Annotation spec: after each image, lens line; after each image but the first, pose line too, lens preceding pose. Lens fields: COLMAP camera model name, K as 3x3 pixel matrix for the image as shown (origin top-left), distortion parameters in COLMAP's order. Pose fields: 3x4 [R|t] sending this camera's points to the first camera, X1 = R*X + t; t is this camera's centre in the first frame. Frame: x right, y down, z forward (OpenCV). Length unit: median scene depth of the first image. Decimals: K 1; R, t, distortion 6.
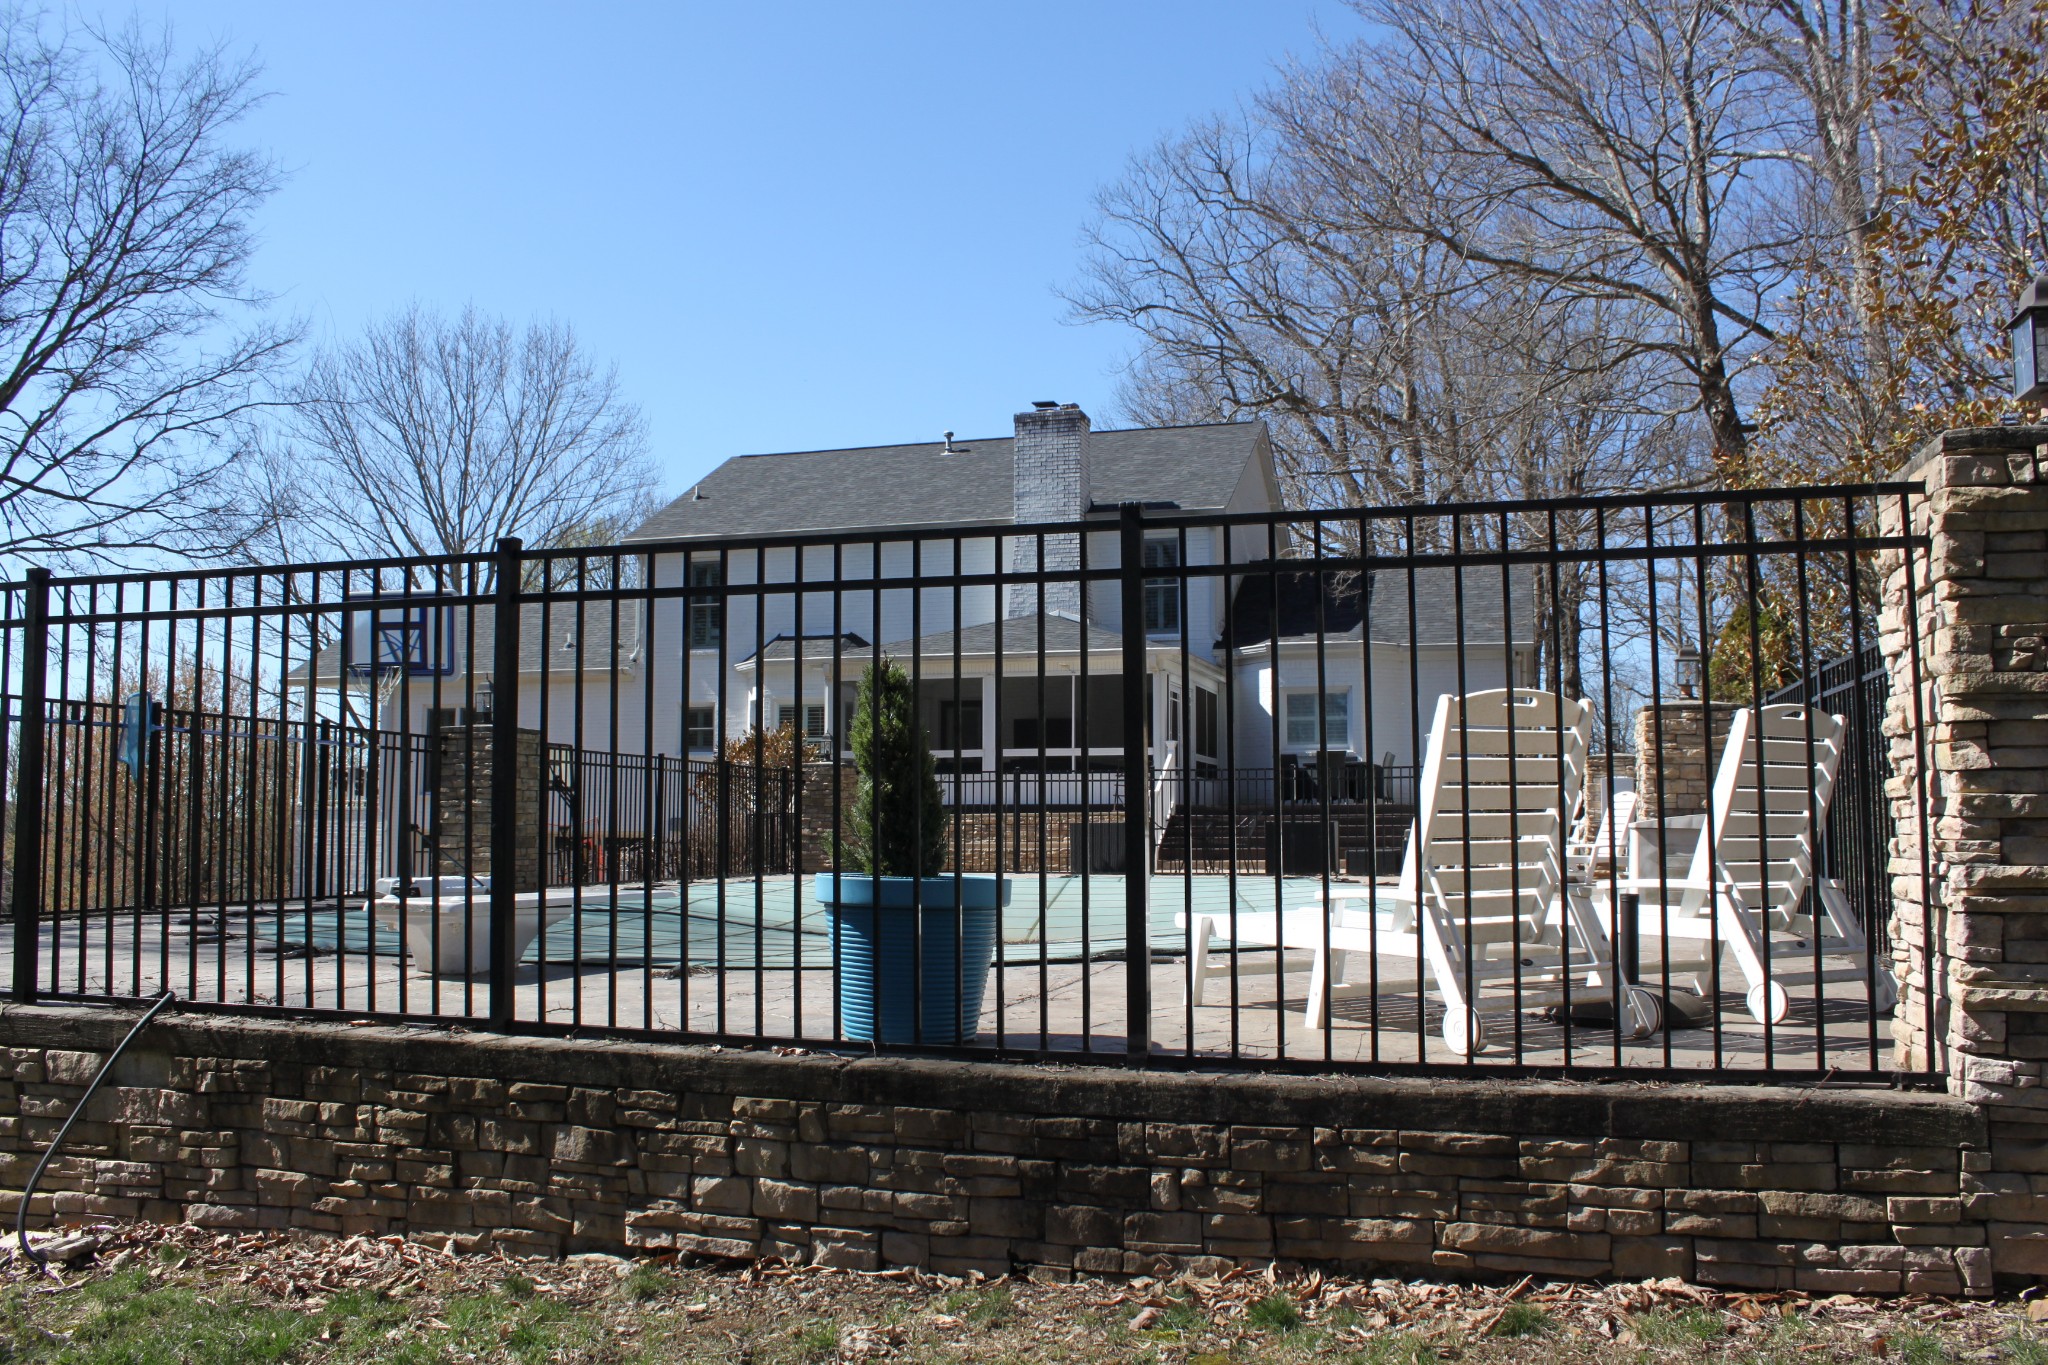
lens RADIAL K [[1704.8, 0, 1024.0], [0, 1704.8, 682.5], [0, 0, 1]] dist [-0.163637, 0.141395]
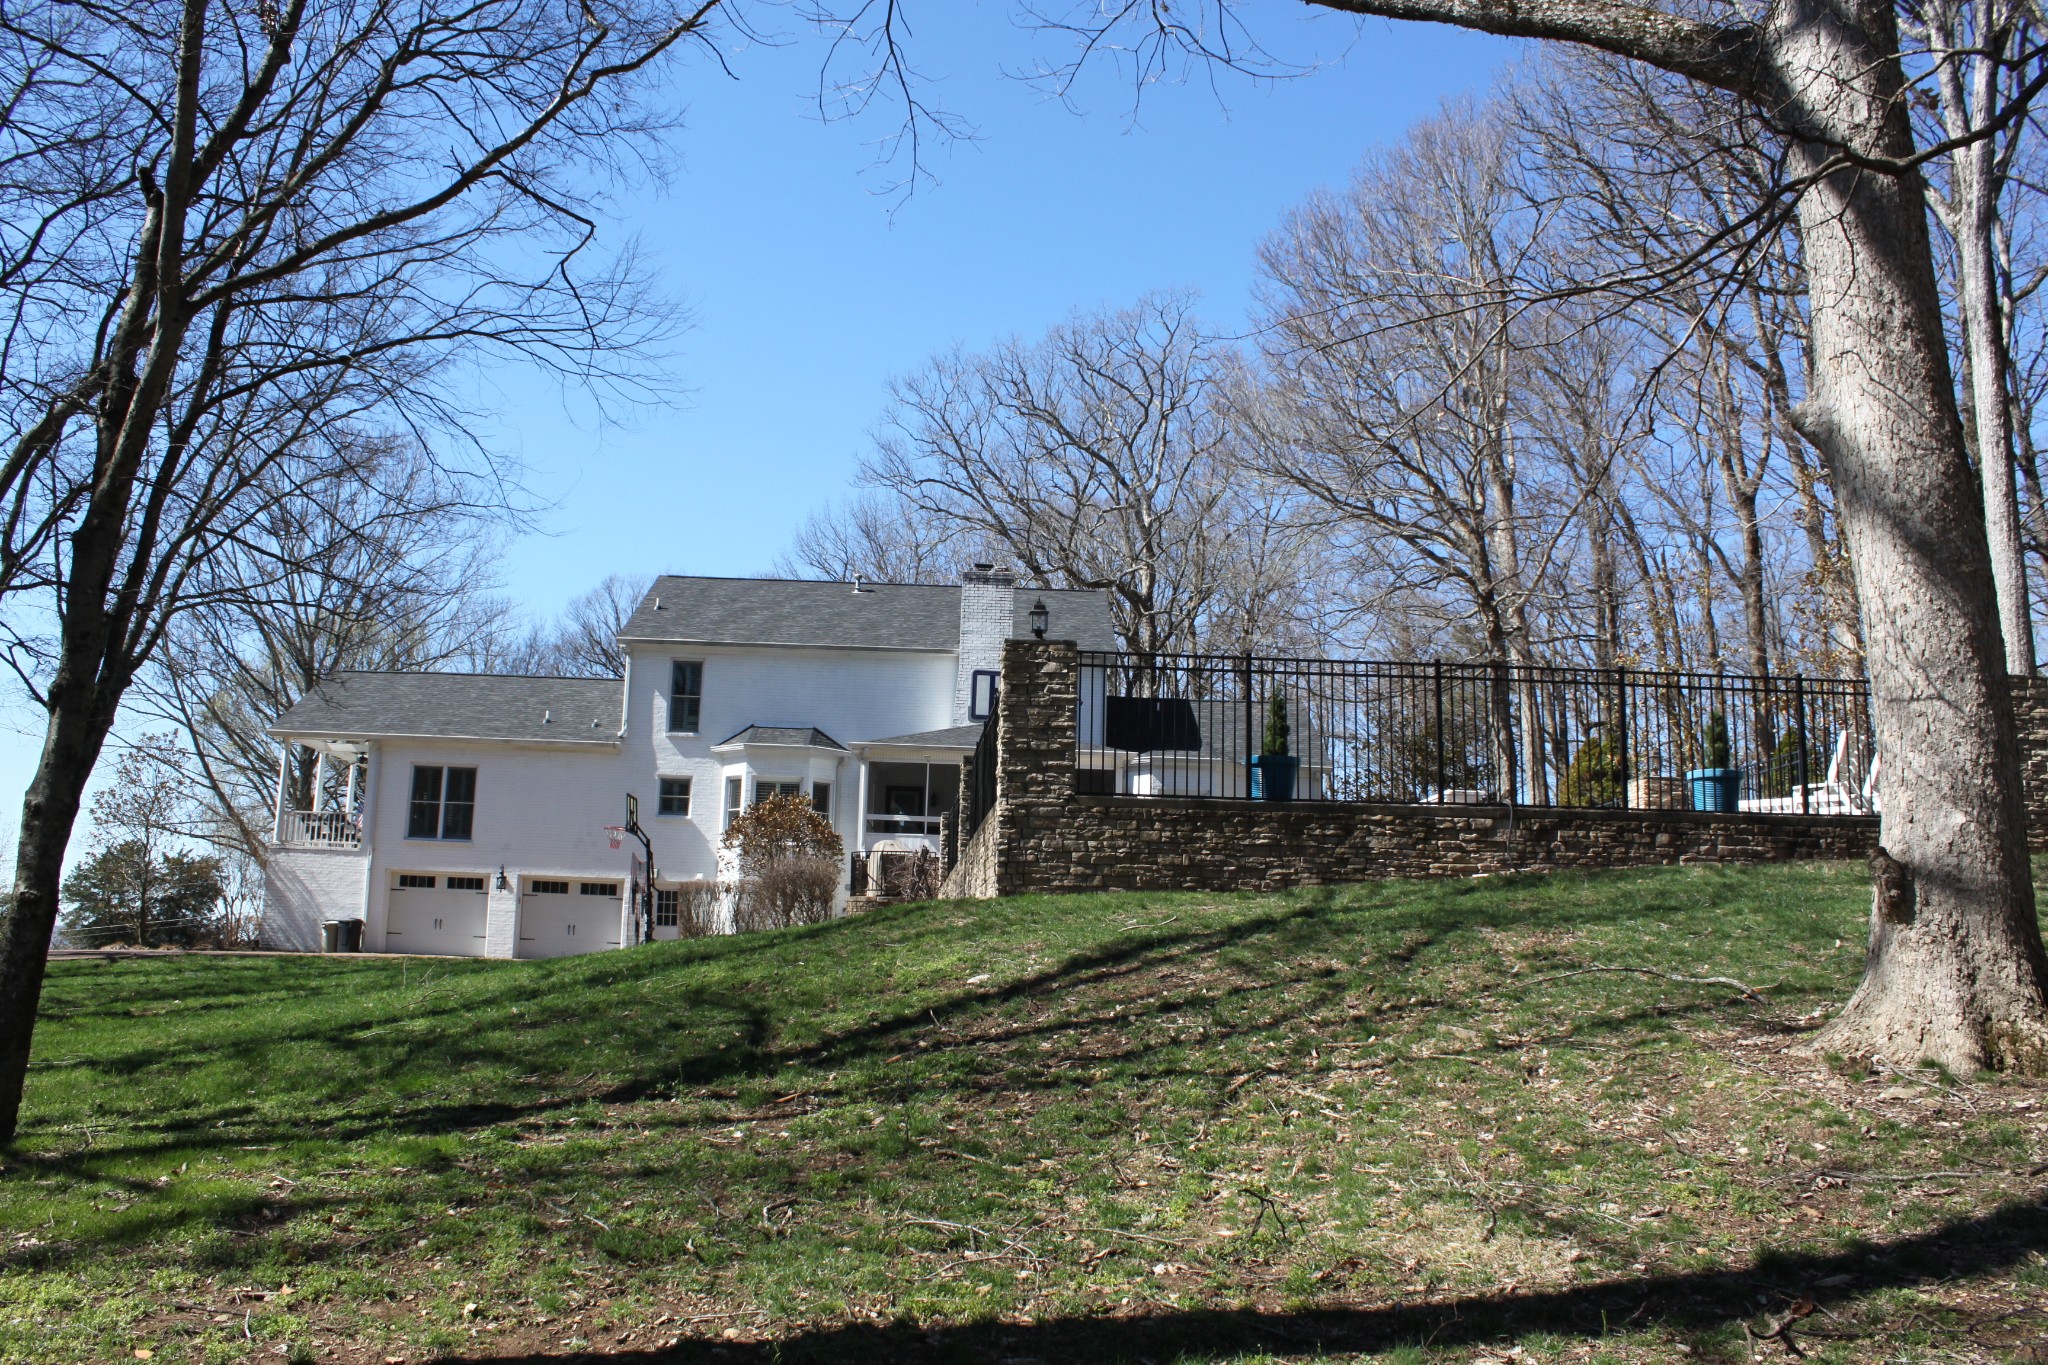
lens RADIAL K [[1704.8, 0, 1024.0], [0, 1704.8, 682.5], [0, 0, 1]] dist [-0.163637, 0.141395]
pose [[0.944892, 0.082209, 0.316891, -0.438331], [-0.055672, 0.994209, -0.091920, 0.056483], [-0.322613, 0.069213, 0.943997, -0.312181]]
